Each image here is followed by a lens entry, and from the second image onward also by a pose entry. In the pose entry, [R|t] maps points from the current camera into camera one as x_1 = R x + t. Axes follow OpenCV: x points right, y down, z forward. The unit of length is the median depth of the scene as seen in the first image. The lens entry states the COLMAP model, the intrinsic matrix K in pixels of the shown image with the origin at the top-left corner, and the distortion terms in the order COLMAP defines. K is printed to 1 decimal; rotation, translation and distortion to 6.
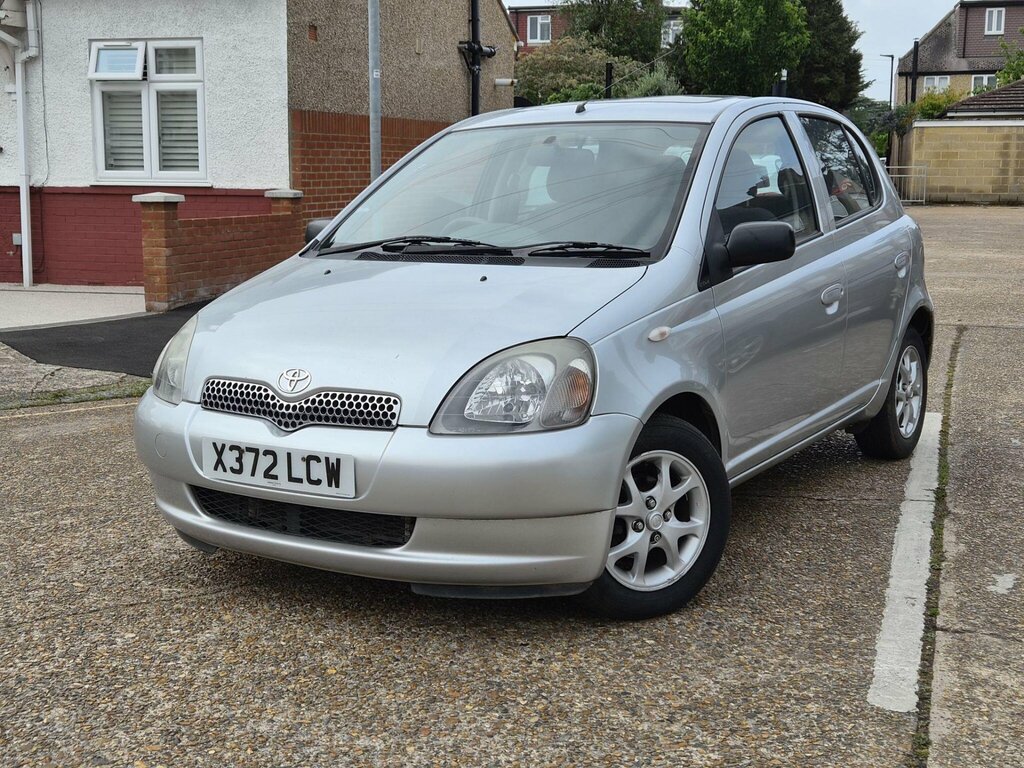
lens RADIAL K [[1360.9, 0, 503.1], [0, 1360.9, 367.7], [0, 0, 1]] dist [0.073881, -0.014034]
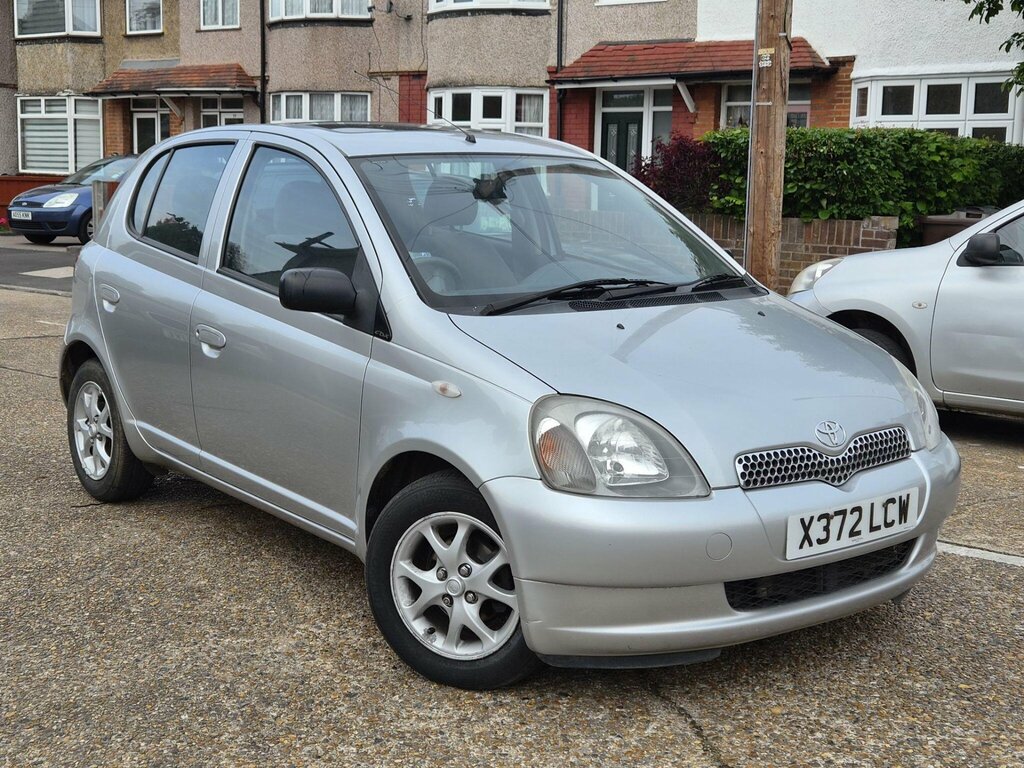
lens RADIAL K [[1333.3, 0, 513.3], [0, 1333.3, 393.7], [0, 0, 1]] dist [0.032782, 0.027125]
pose [[0.334328, -0.140093, 0.931987, -1.029893], [0.119203, 0.987234, 0.105636, -0.134914], [-0.934888, 0.075779, 0.346759, 0.822270]]
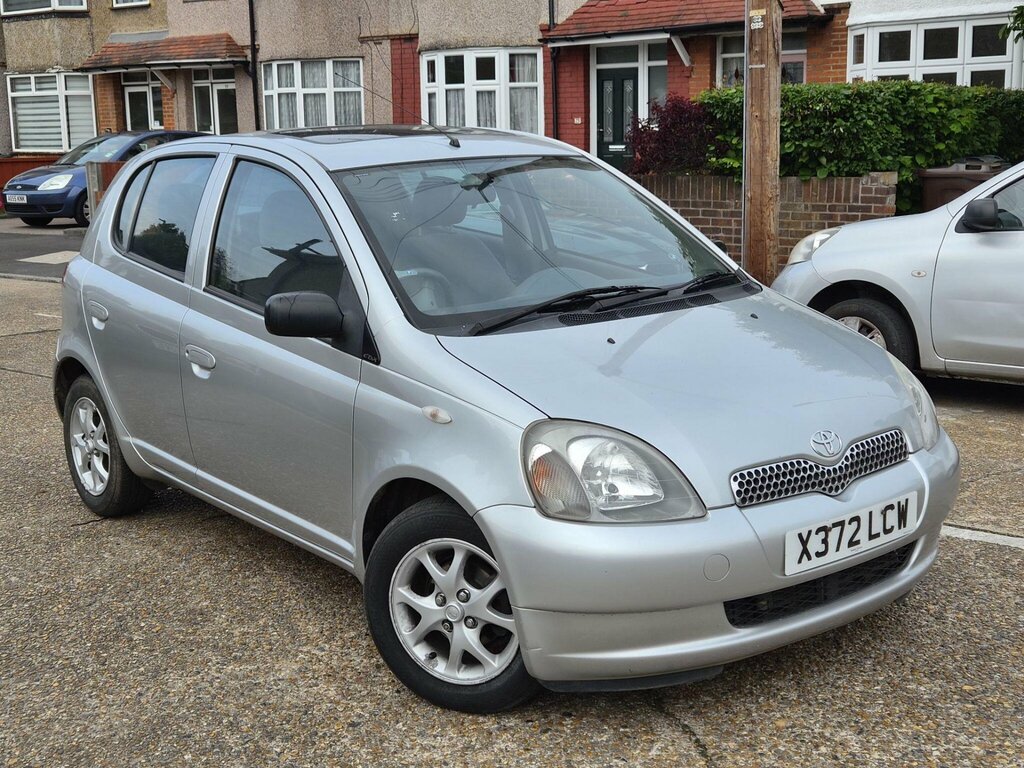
lens RADIAL K [[1330.8, 0, 523.2], [0, 1330.8, 397.5], [0, 0, 1]] dist [0.029226, 0.037294]
pose [[0.327396, -0.190832, 0.925416, -1.007632], [0.159135, 0.976539, 0.145075, -0.177893], [-0.931390, 0.099769, 0.350084, 0.810761]]
